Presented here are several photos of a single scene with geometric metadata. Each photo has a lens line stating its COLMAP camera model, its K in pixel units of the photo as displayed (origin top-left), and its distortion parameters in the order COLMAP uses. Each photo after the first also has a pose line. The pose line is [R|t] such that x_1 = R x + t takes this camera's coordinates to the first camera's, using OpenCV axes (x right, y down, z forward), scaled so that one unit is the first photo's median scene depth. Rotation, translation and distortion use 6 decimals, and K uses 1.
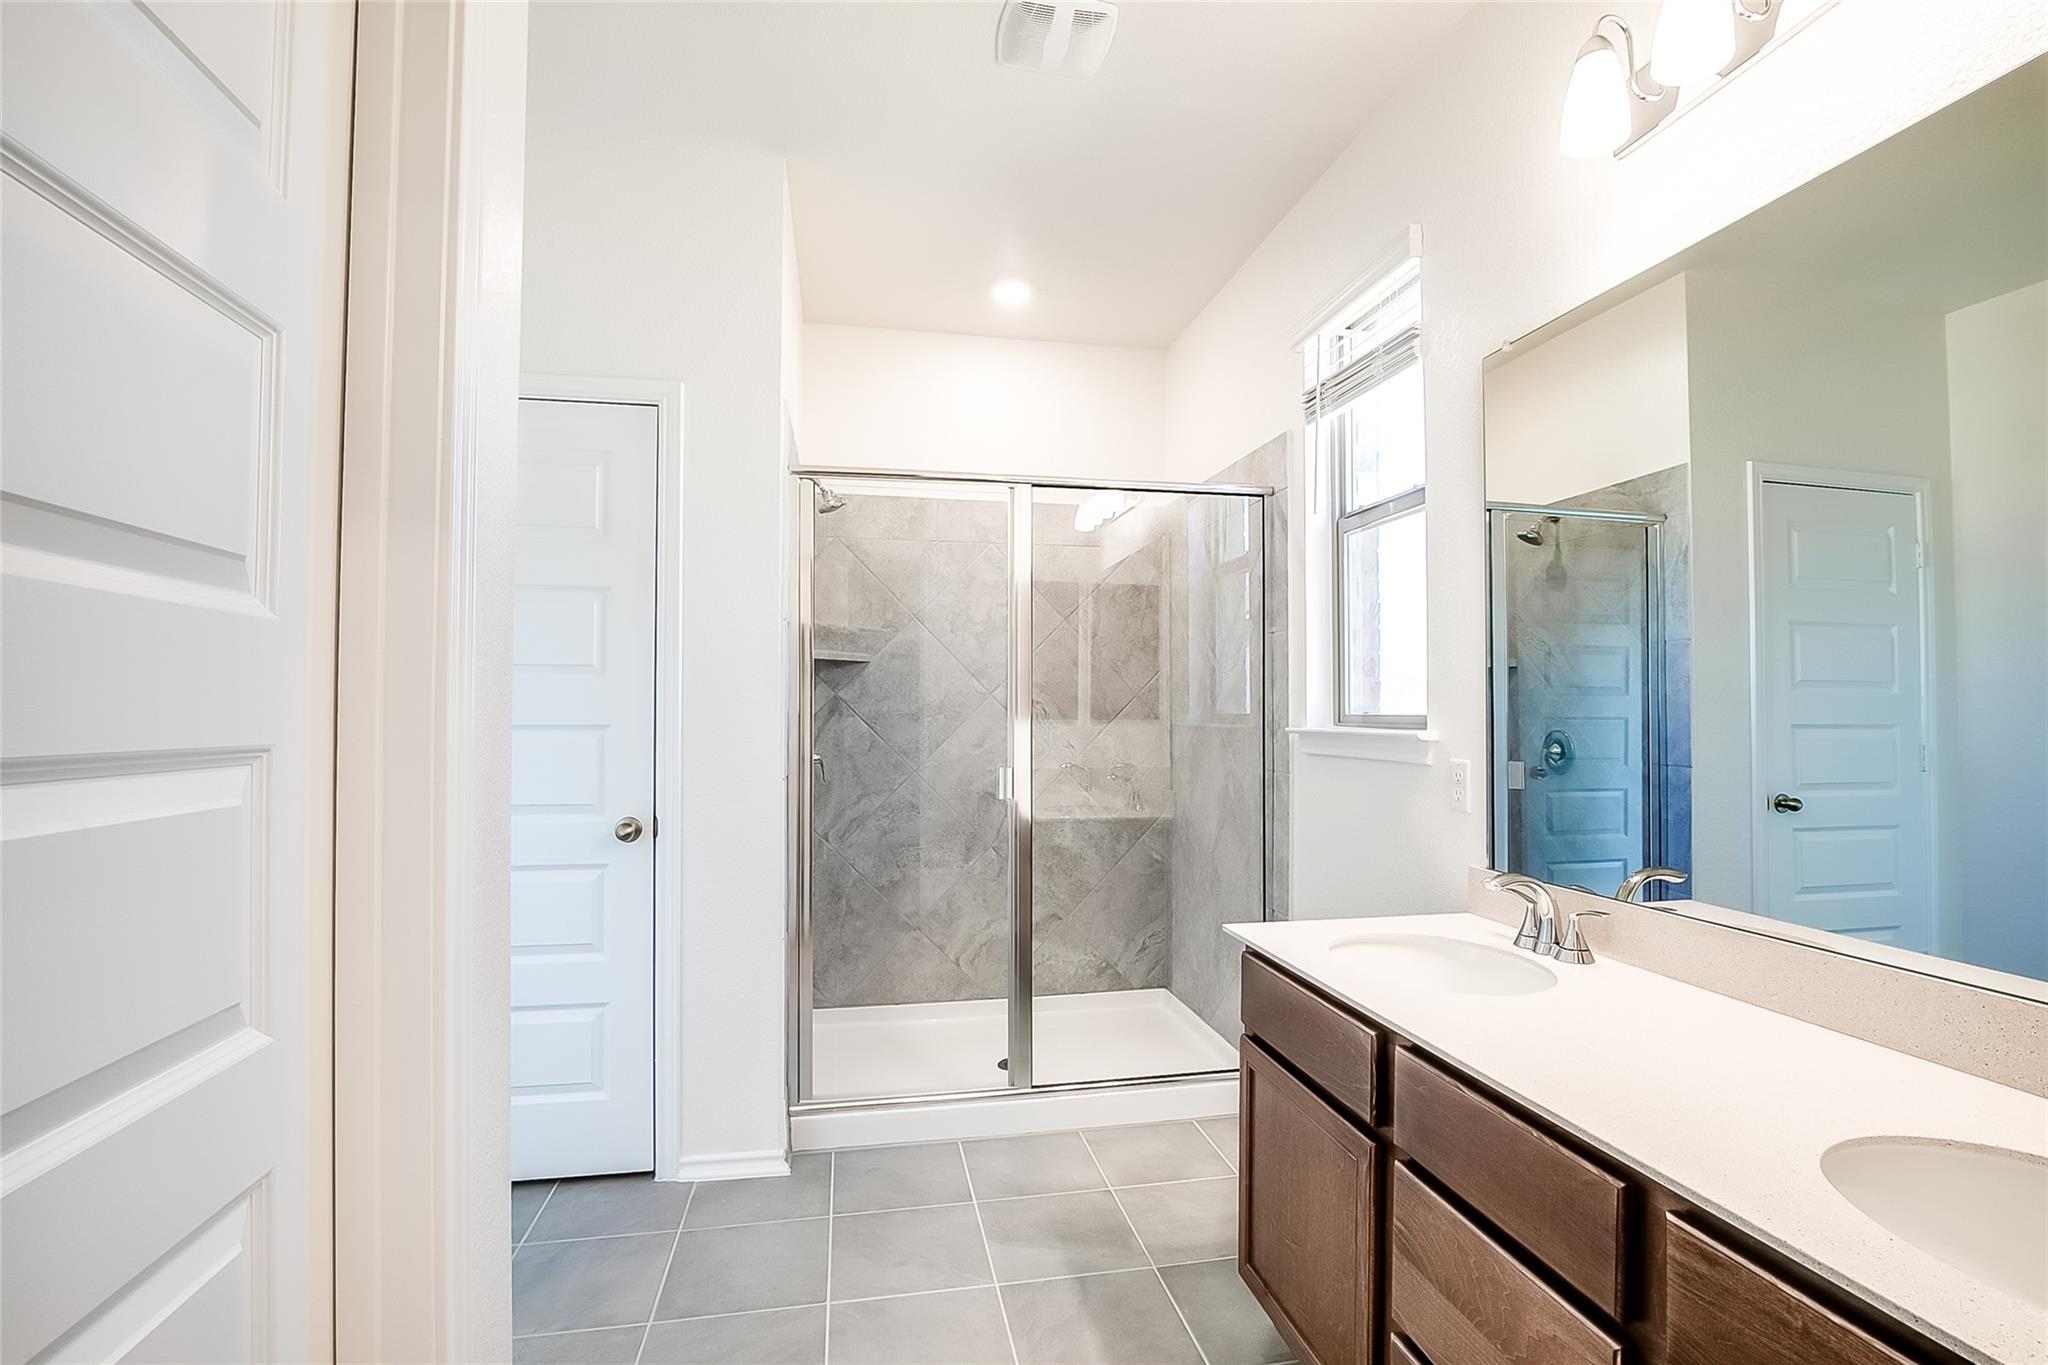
lens RADIAL K [[961.5, 0, 1027.6], [0, 961.5, 688.4], [0, 0, 1]] dist [-0.000944, -0.000110]
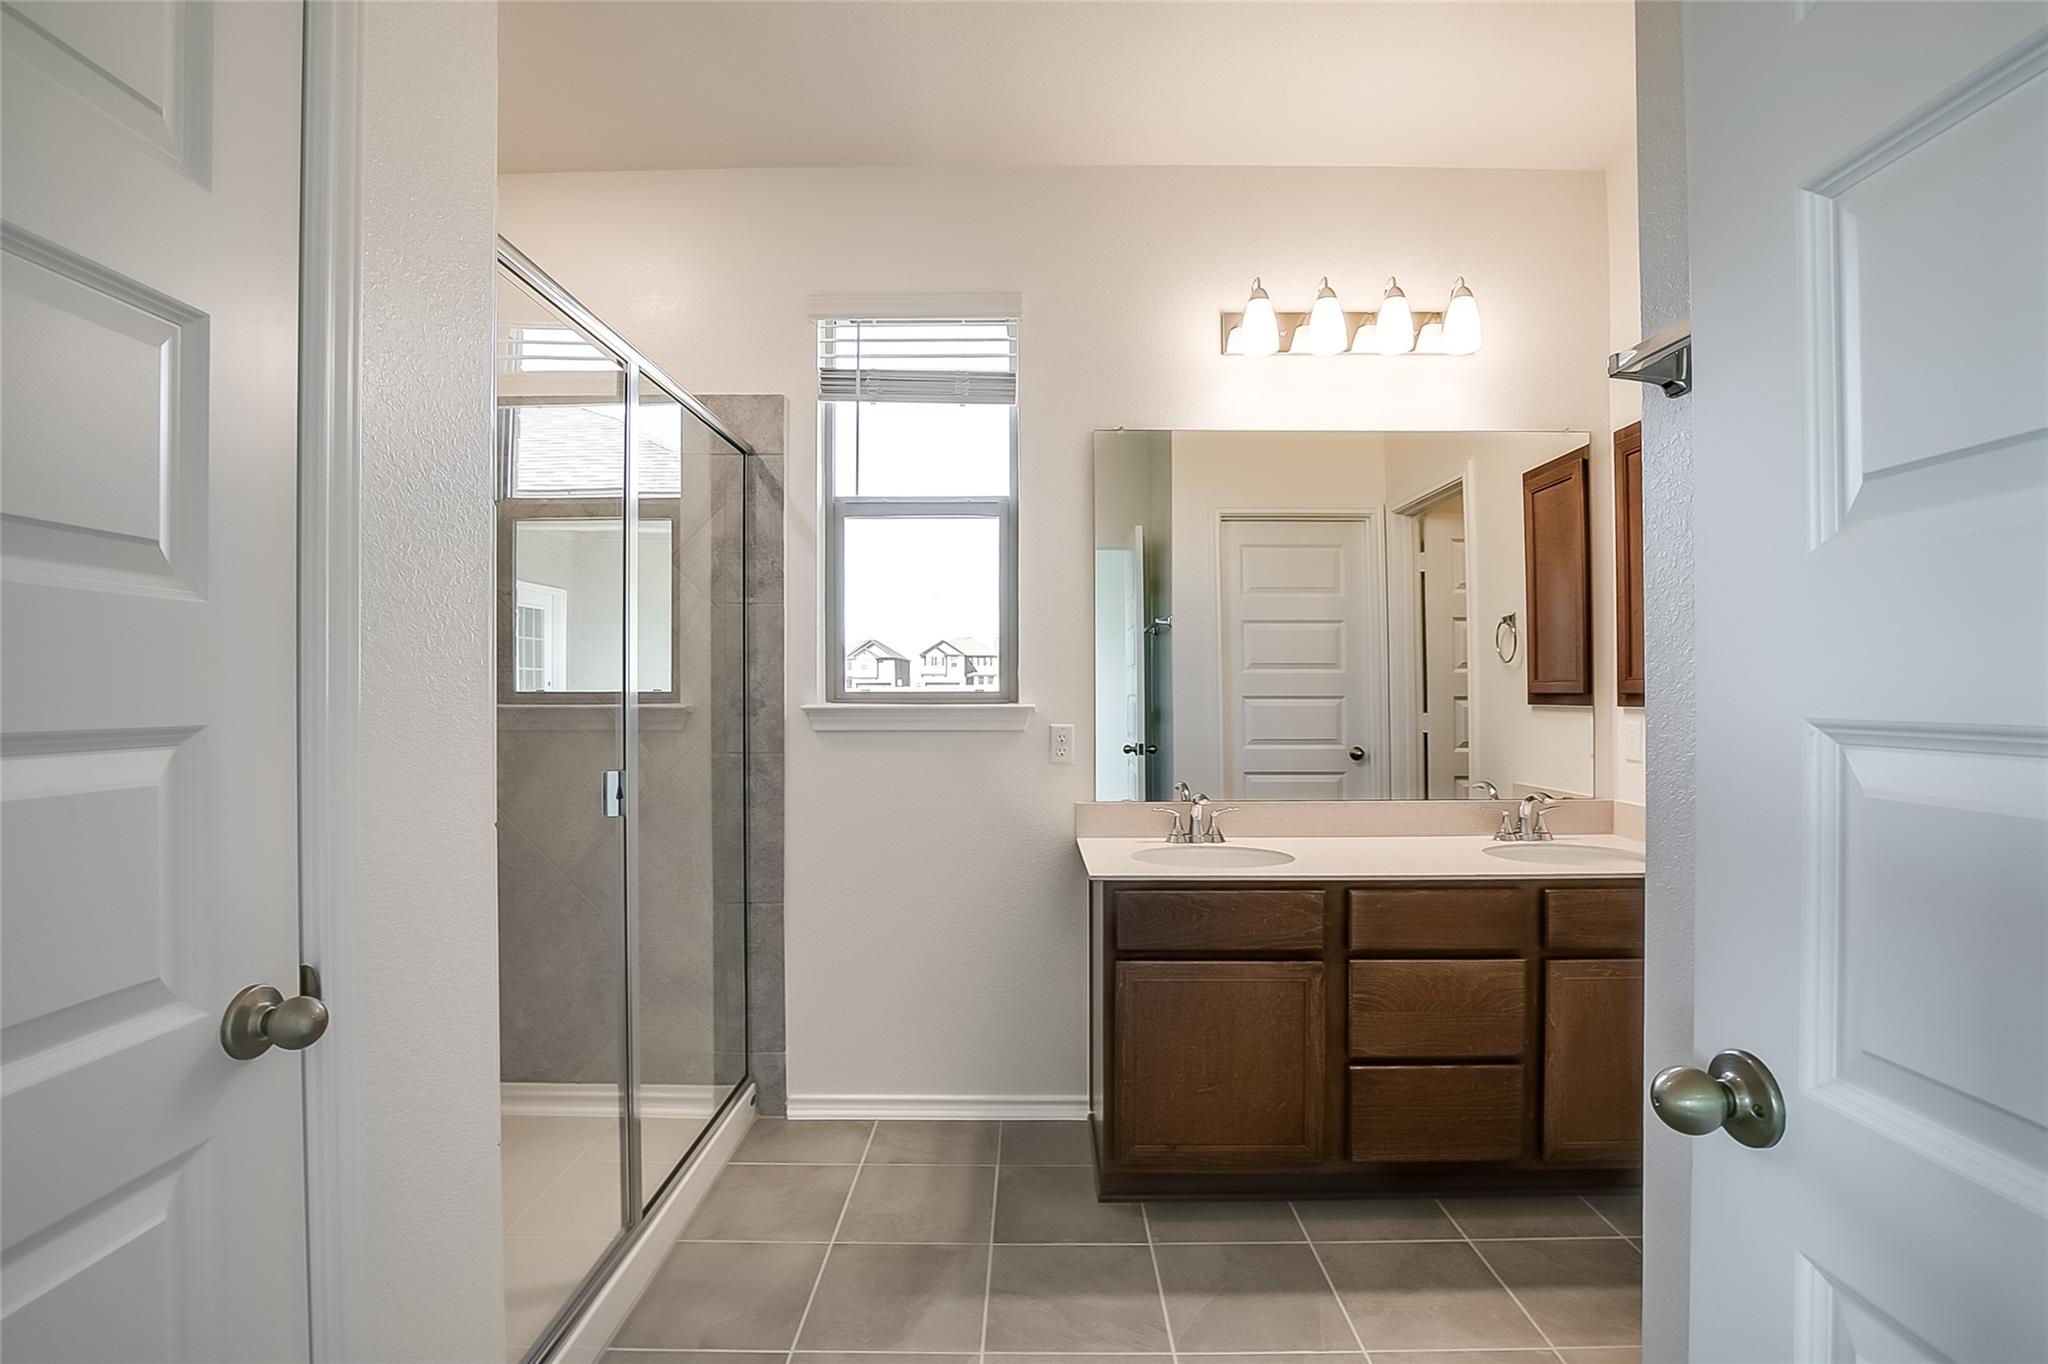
lens RADIAL K [[961.5, 0, 1026.6], [0, 961.5, 687.3], [0, 0, 1]] dist [-0.000944, -0.000110]
pose [[0.202910, 0.011085, 0.979135, -0.808750], [-0.018444, 0.999802, -0.007497, 0.032600], [-0.979024, -0.016538, 0.203074, 0.743697]]
